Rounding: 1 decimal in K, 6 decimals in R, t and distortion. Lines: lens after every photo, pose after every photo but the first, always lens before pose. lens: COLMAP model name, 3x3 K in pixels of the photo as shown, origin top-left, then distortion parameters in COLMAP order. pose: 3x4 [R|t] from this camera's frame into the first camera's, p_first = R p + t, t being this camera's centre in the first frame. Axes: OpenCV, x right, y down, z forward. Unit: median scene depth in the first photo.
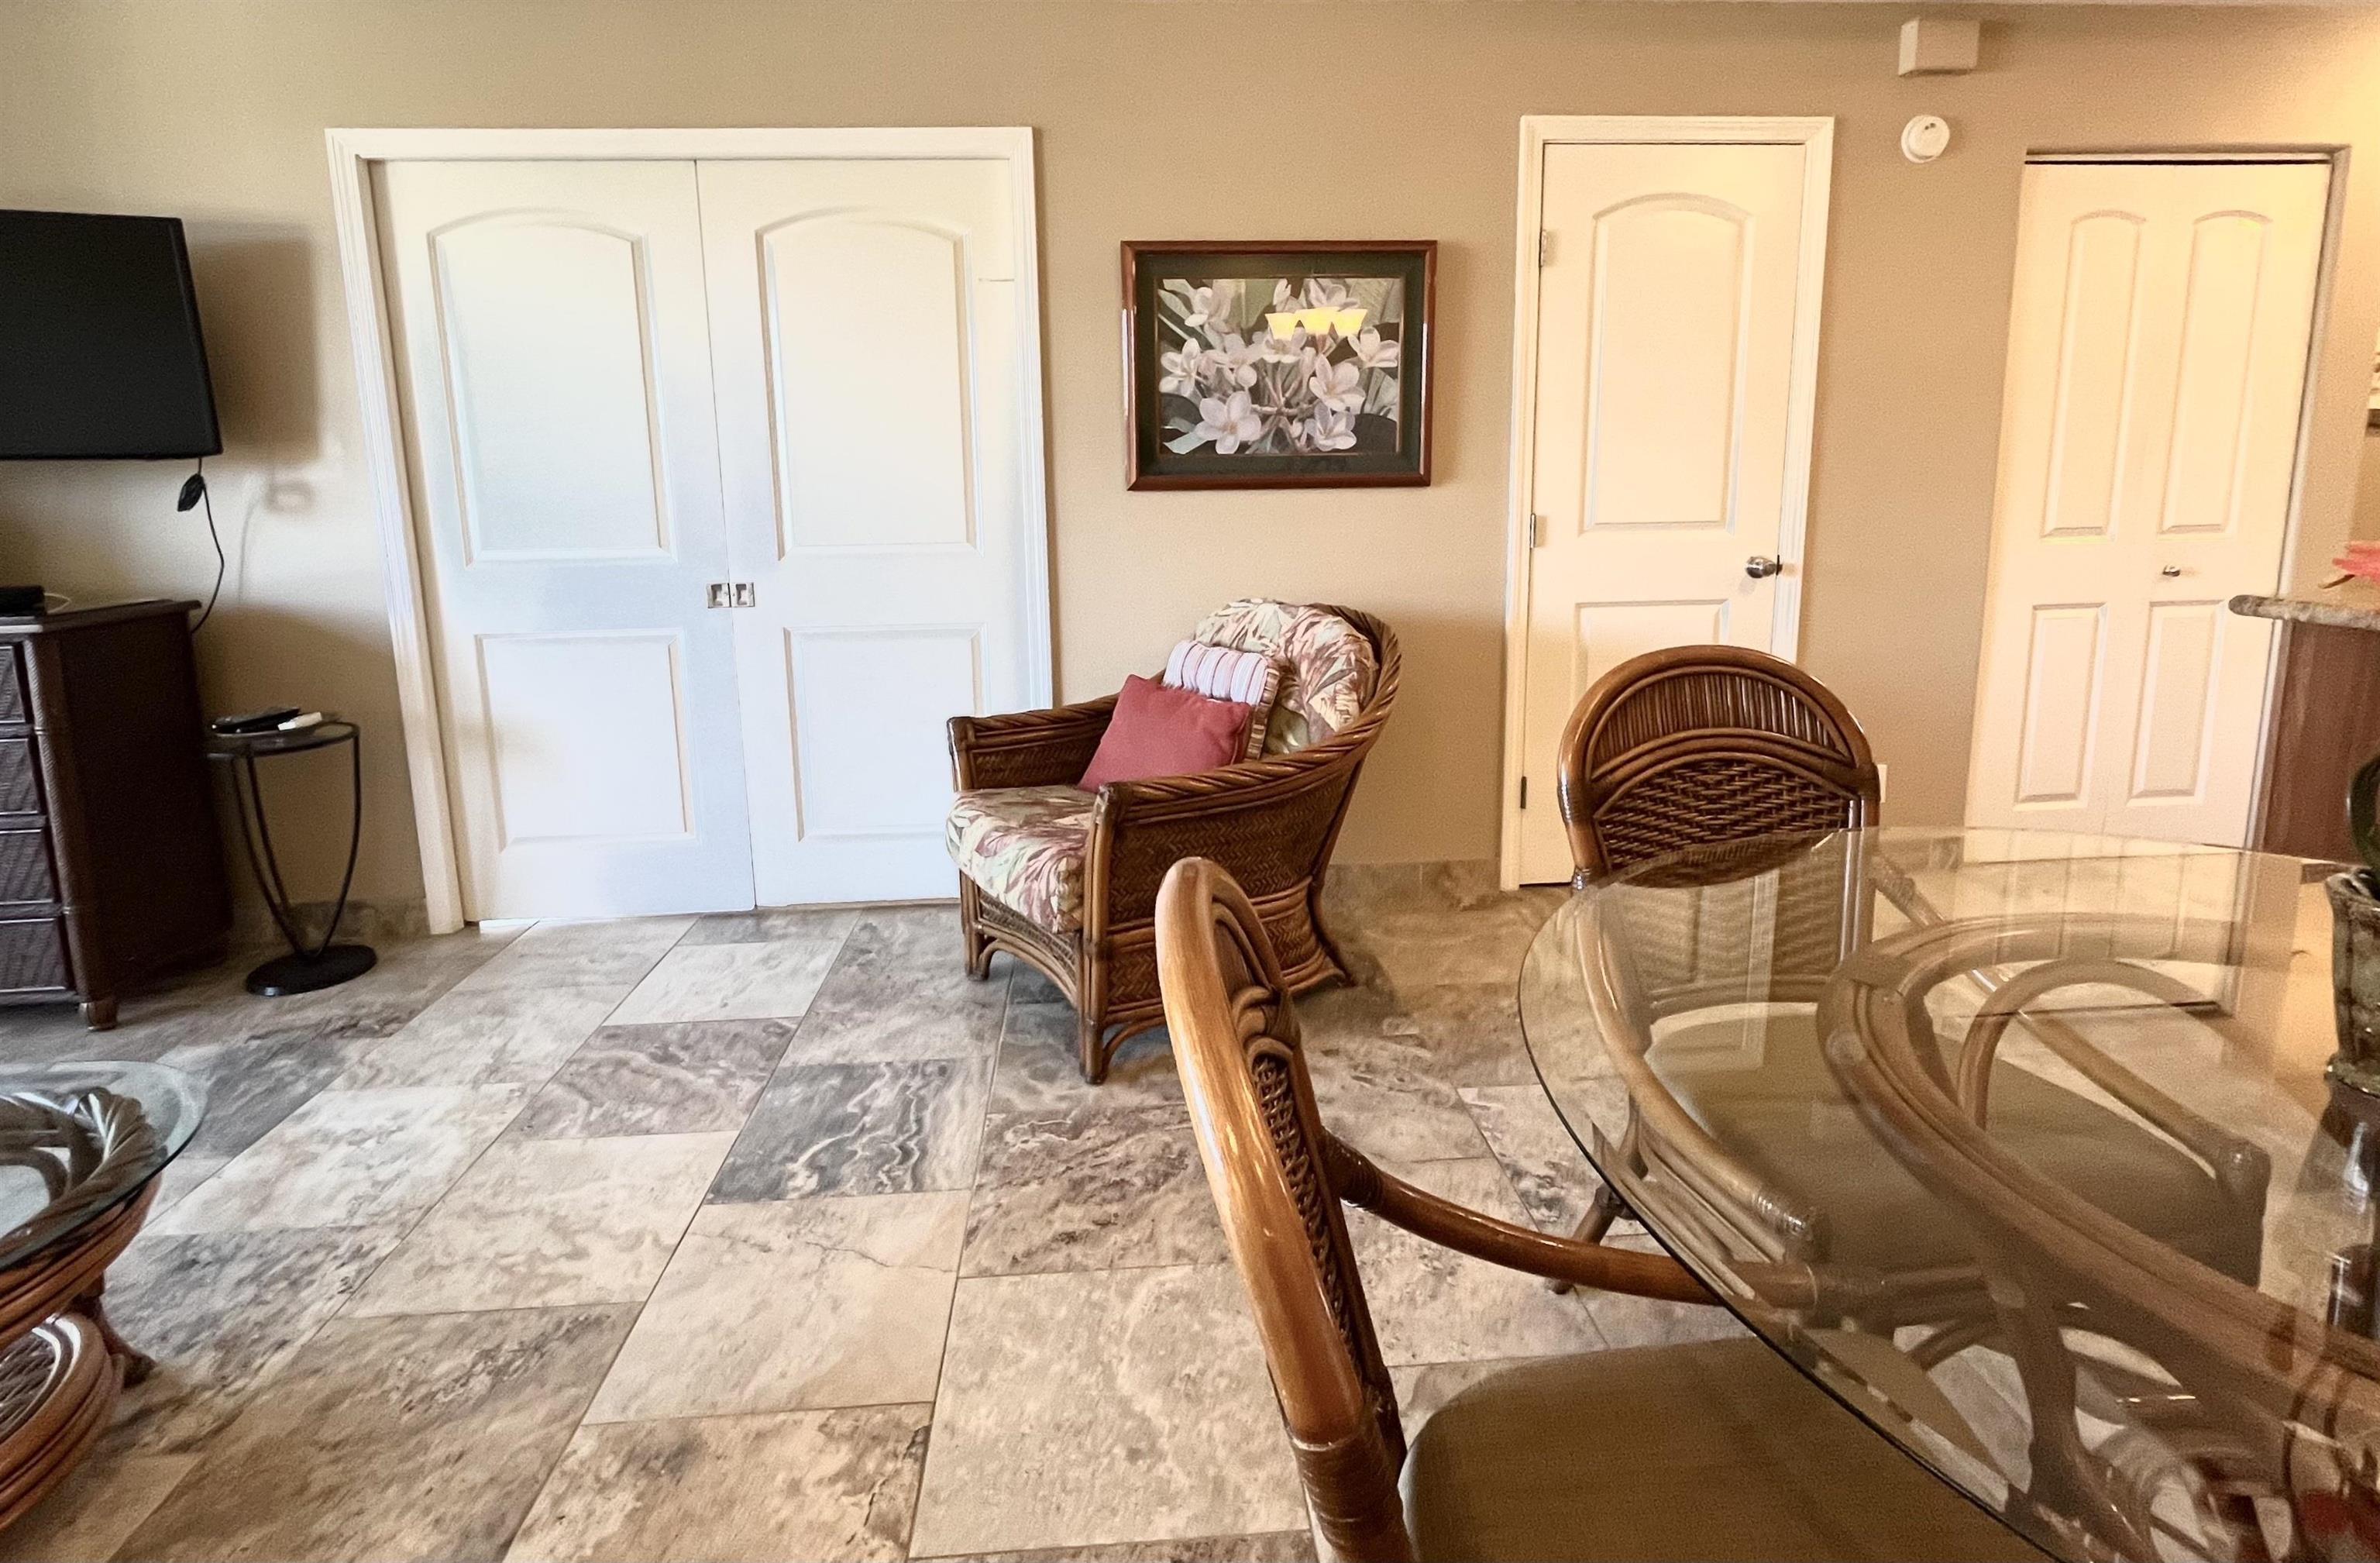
lens RADIAL K [[1143.8, 0, 1165.9], [0, 1143.8, 658.3], [0, 0, 1]] dist [0.000997, 0.000494]
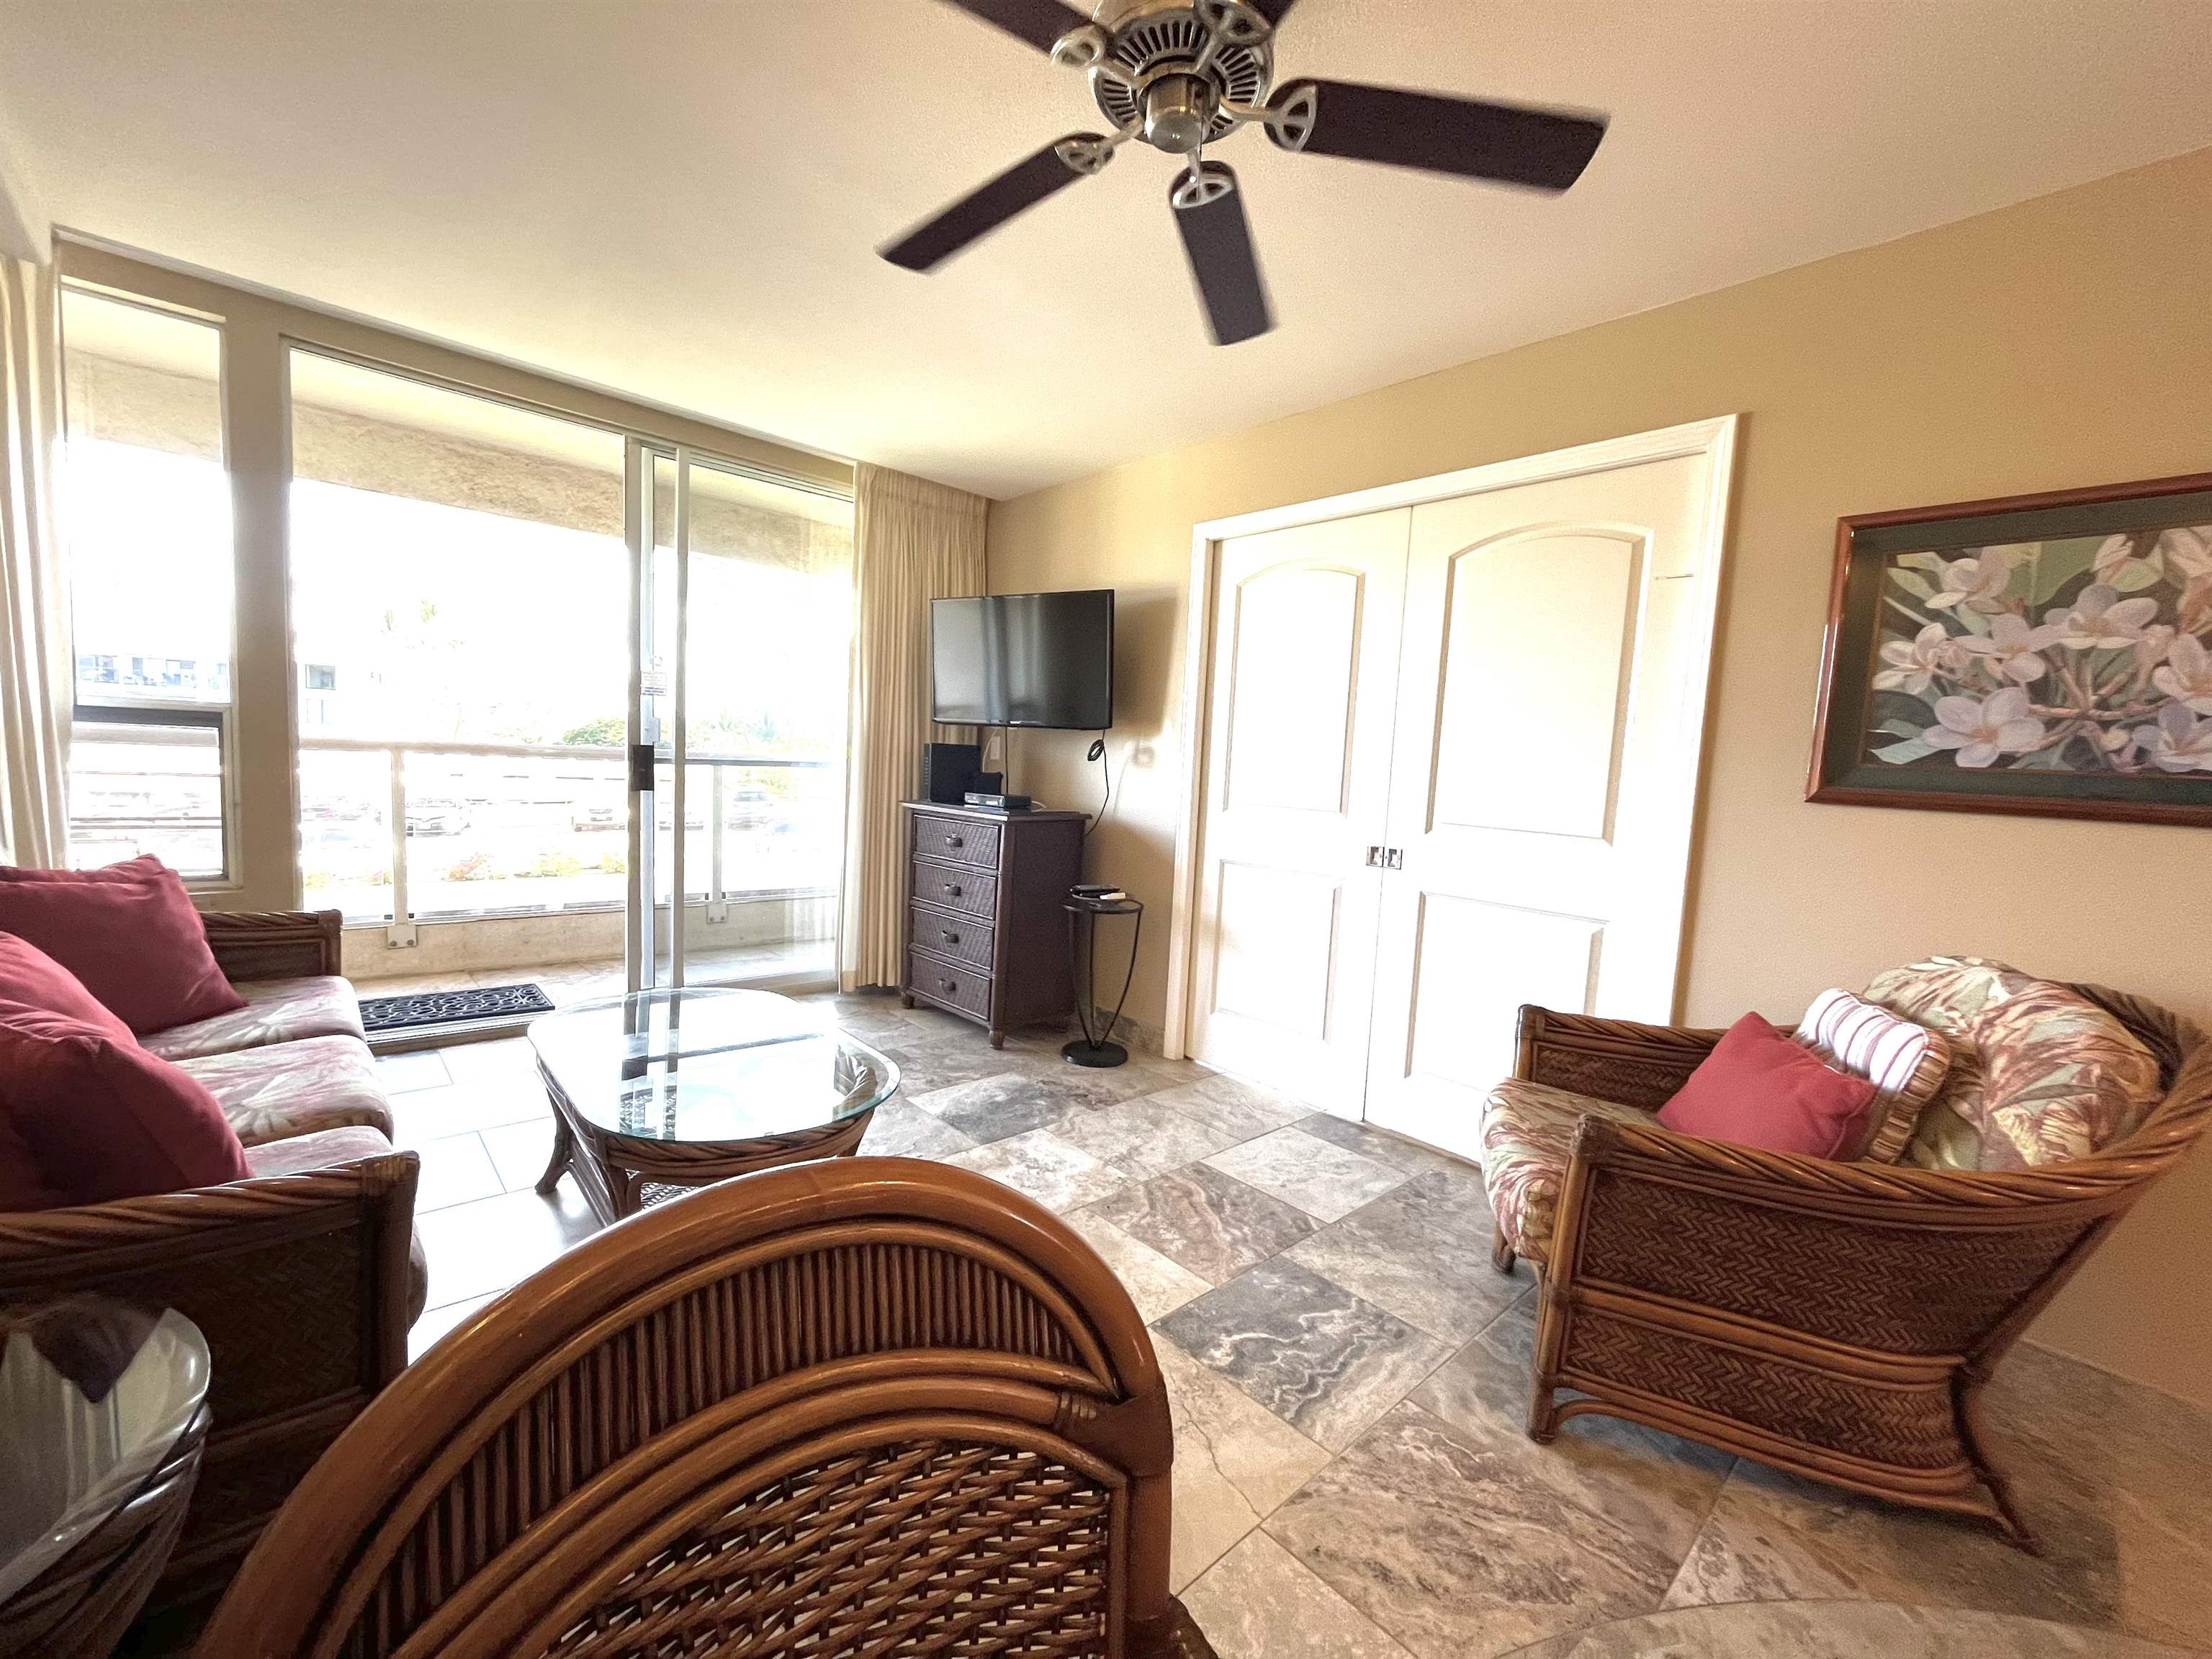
lens RADIAL K [[899.1, 0, 1082.4], [0, 899.1, 832.5], [0, 0, 1]] dist [-0.001809, -0.000091]
pose [[0.619578, 0.118863, -0.775884, 0.178488], [-0.184502, 0.982827, 0.003233, -0.029241], [0.762943, 0.141149, 0.630868, 0.184827]]
